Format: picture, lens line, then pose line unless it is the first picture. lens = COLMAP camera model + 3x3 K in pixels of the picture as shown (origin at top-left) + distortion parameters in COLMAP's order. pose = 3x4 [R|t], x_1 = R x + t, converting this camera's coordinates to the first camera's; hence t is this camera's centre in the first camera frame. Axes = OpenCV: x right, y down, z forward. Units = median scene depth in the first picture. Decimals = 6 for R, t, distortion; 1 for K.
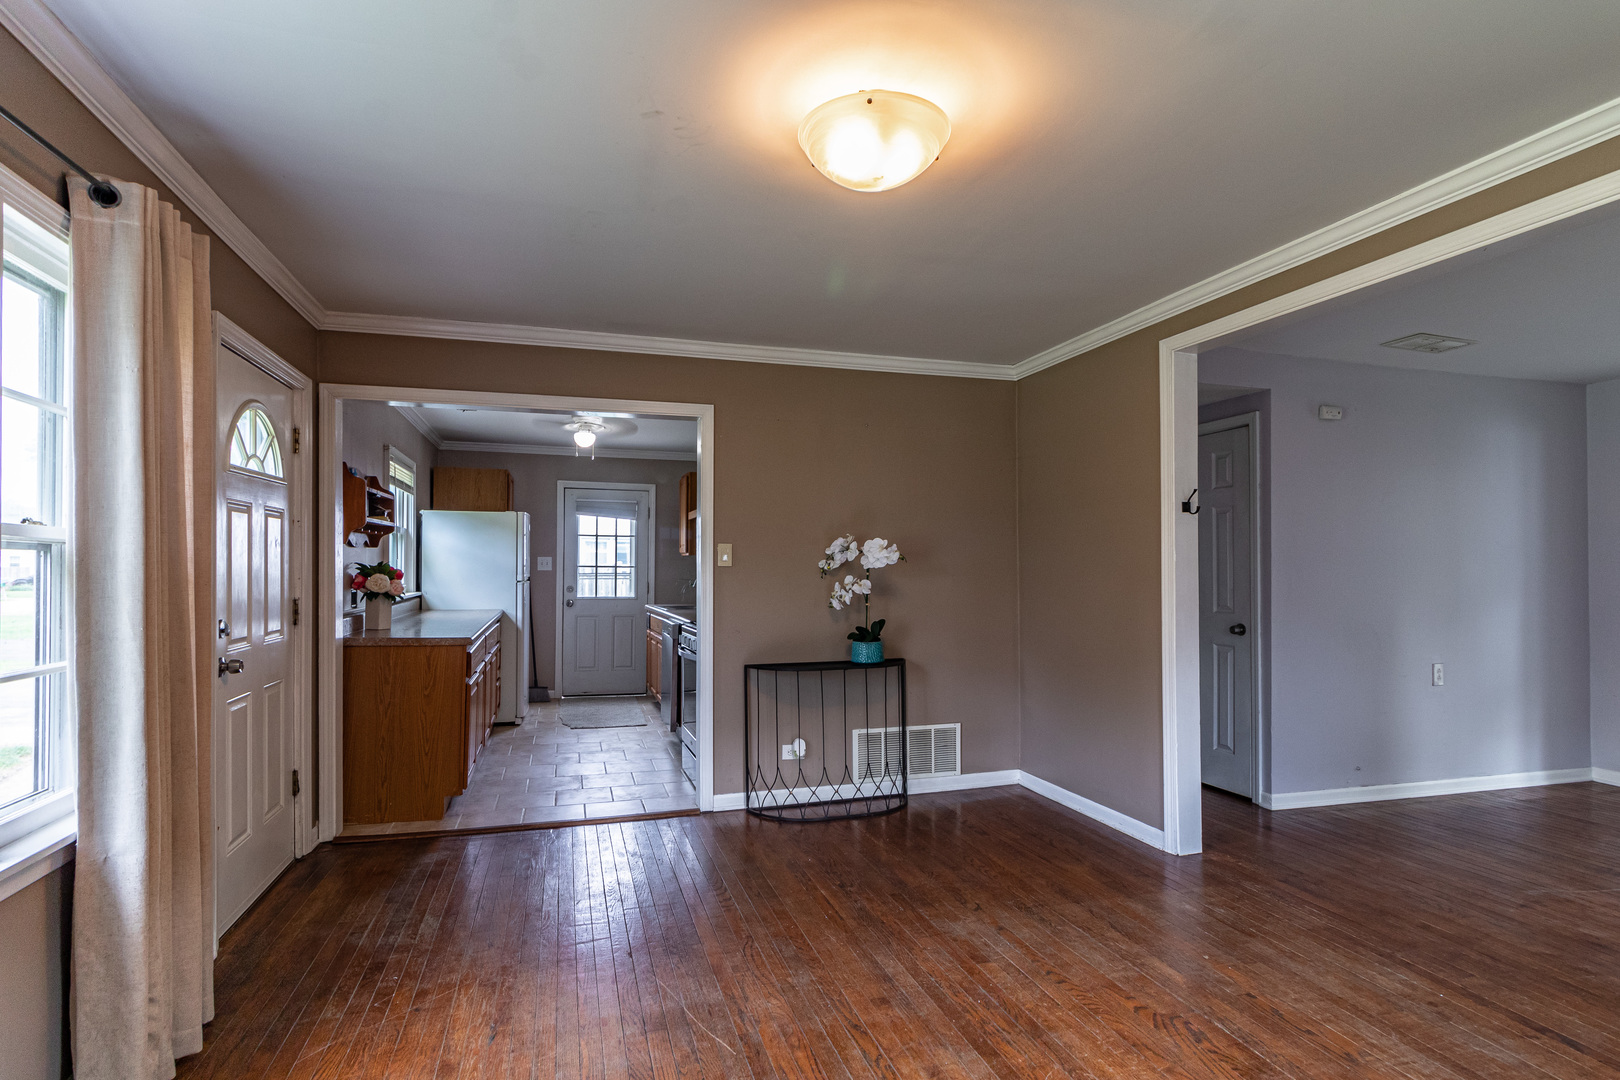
lens RADIAL K [[783.4, 0, 782.3], [0, 783.4, 564.8], [0, 0, 1]] dist [0.000340, -0.000141]
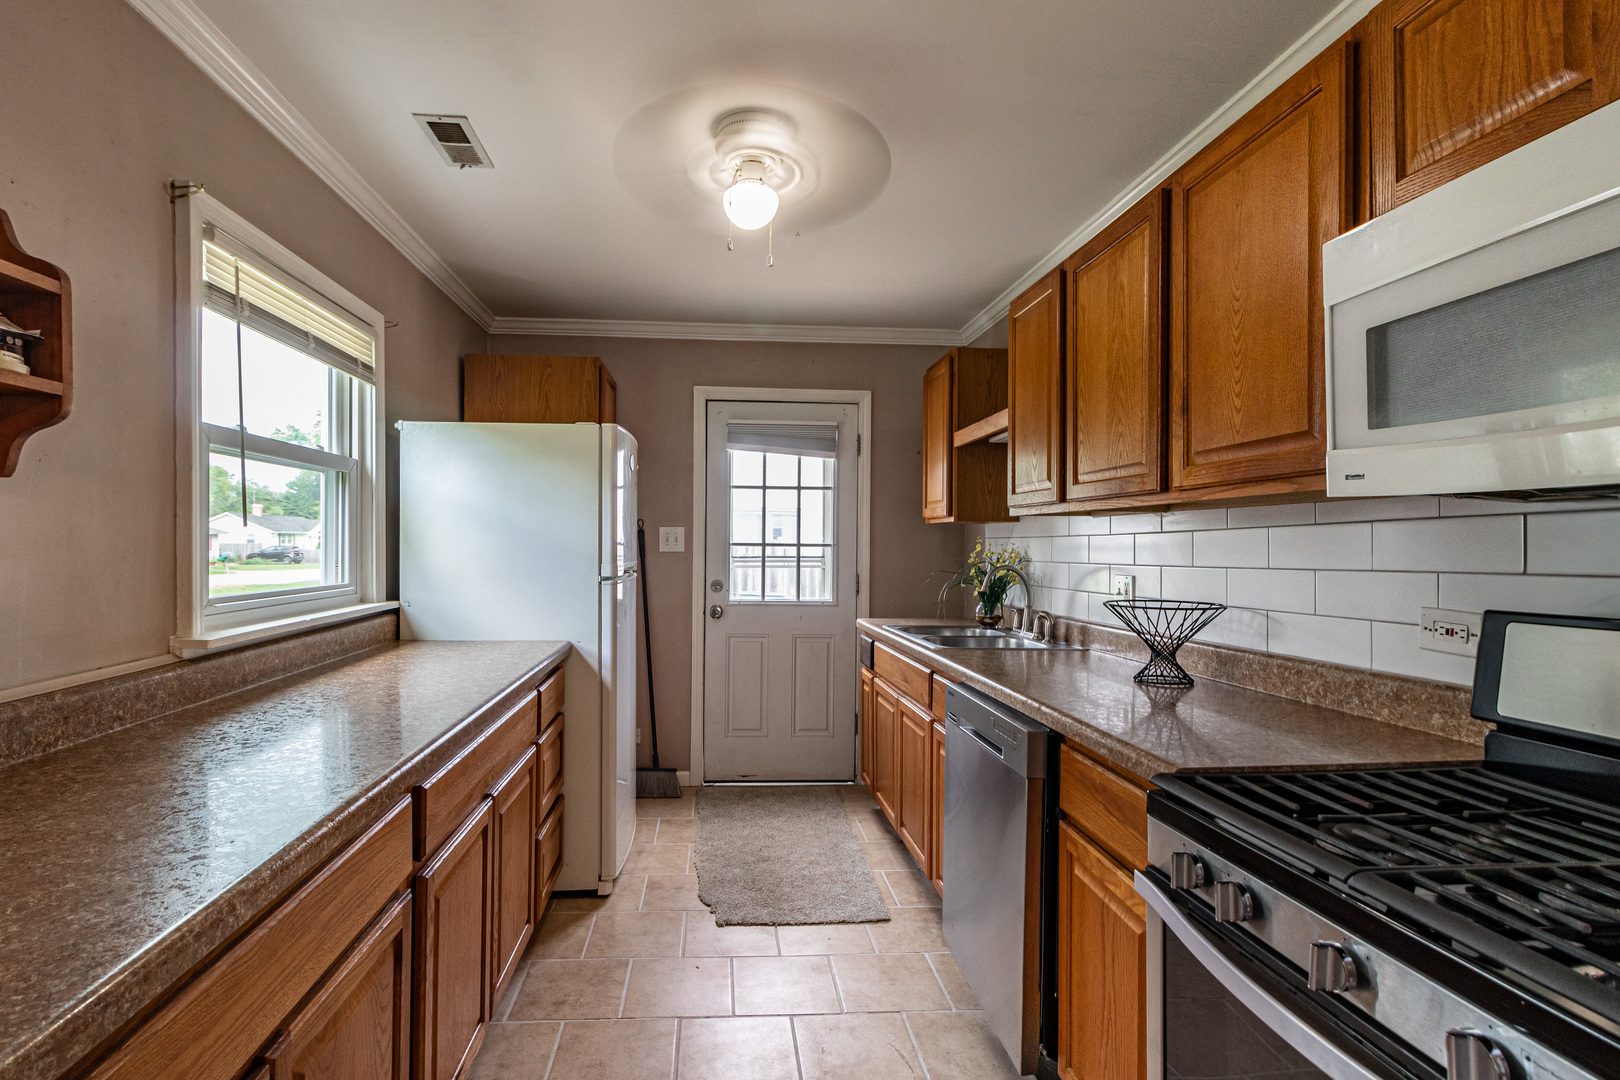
lens RADIAL K [[773.9, 0, 760.1], [0, 773.9, 546.1], [0, 0, 1]] dist [-0.000543, 0.001373]
pose [[0.977418, -0.000106, -0.211315, -0.160845], [0.001480, 0.999979, 0.006345, 0.000154], [0.211309, -0.006514, 0.977398, 0.604735]]
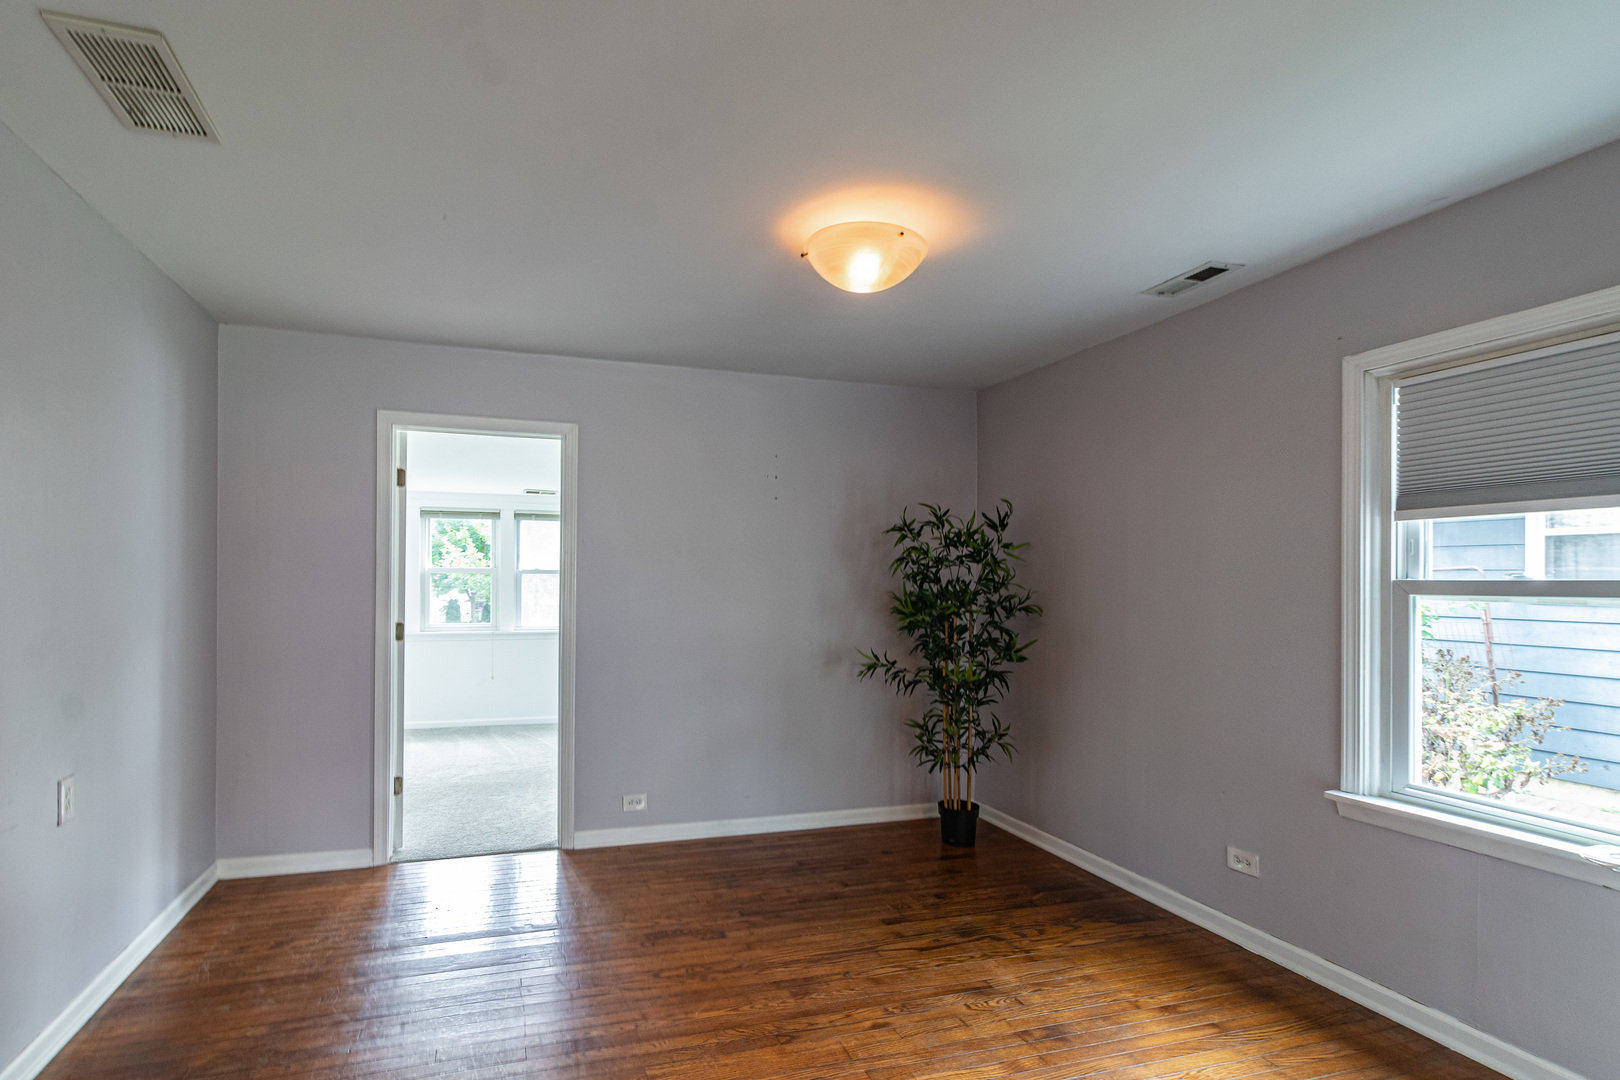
lens RADIAL K [[786.4, 0, 743.9], [0, 786.4, 579.2], [0, 0, 1]] dist [0.000915, 0.000221]
pose [[-0.027825, -0.003182, 0.999608, 0.243994], [-0.015726, 0.999873, 0.002745, -0.007099], [-0.999489, -0.015643, -0.027871, 0.441906]]
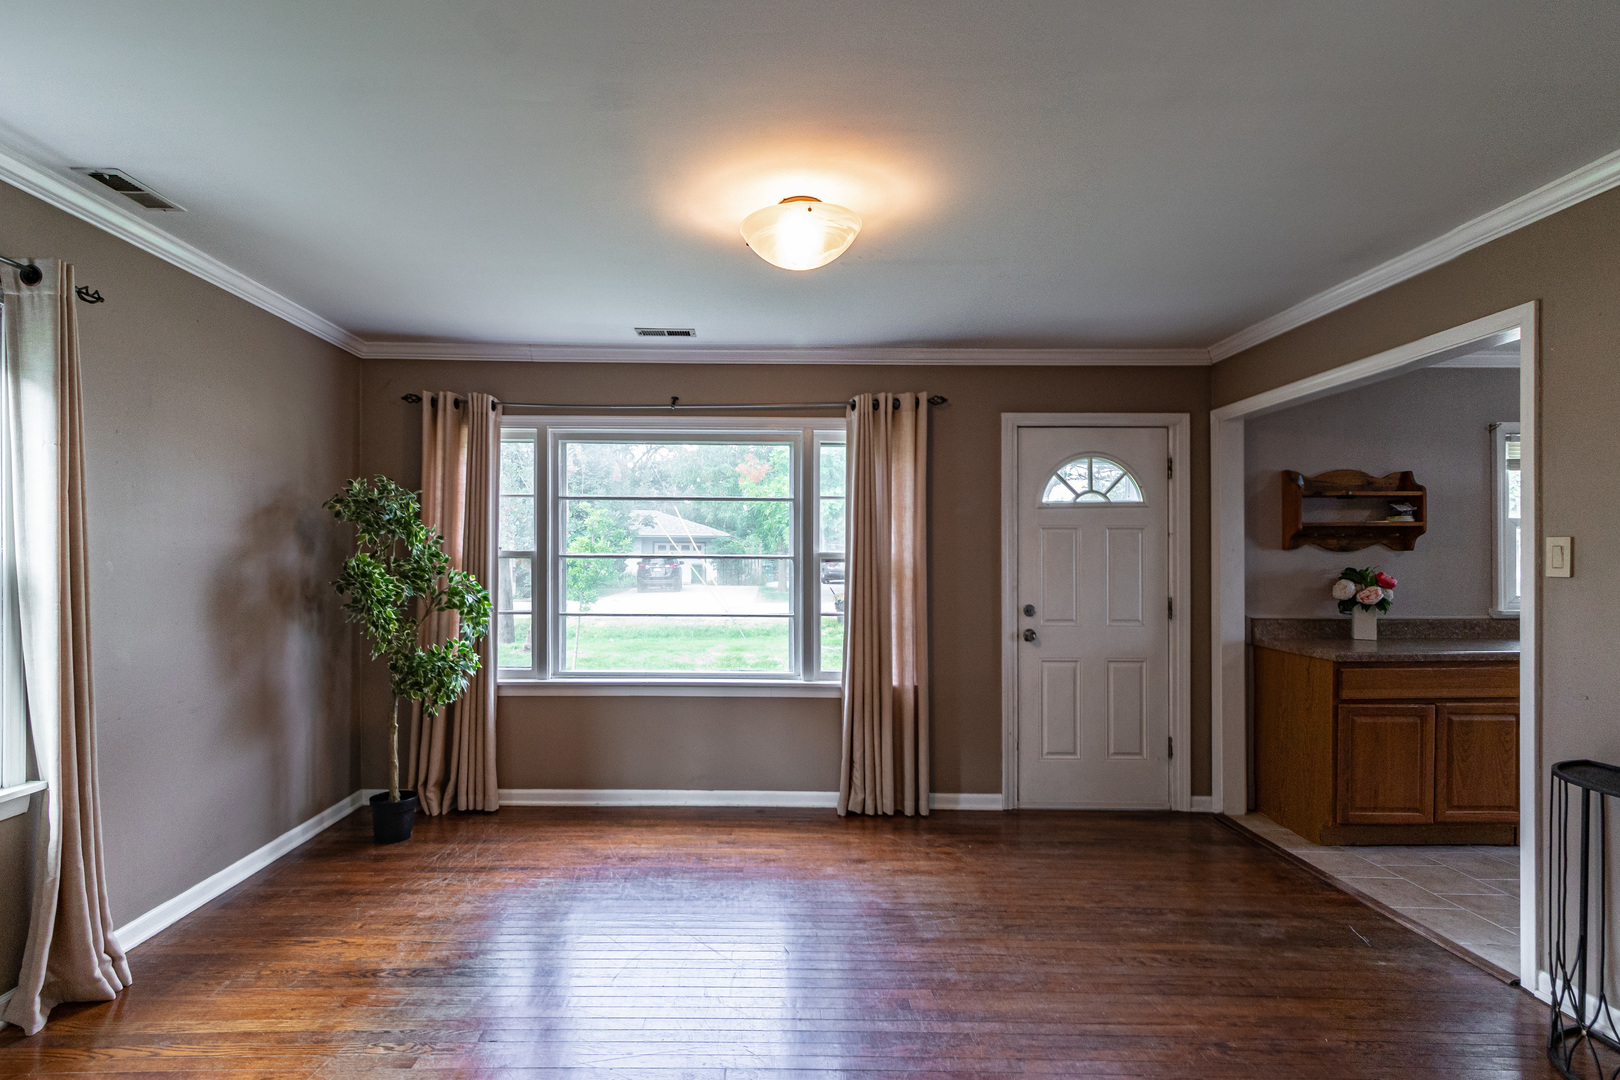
lens RADIAL K [[825.2, 0, 755.9], [0, 825.2, 556.5], [0, 0, 1]] dist [-0.003759, -0.000906]
pose [[-0.281190, -0.010410, -0.959596, 0.449160], [0.001236, 0.999936, -0.011210, -0.004449], [0.959651, -0.004338, -0.281159, 0.414398]]
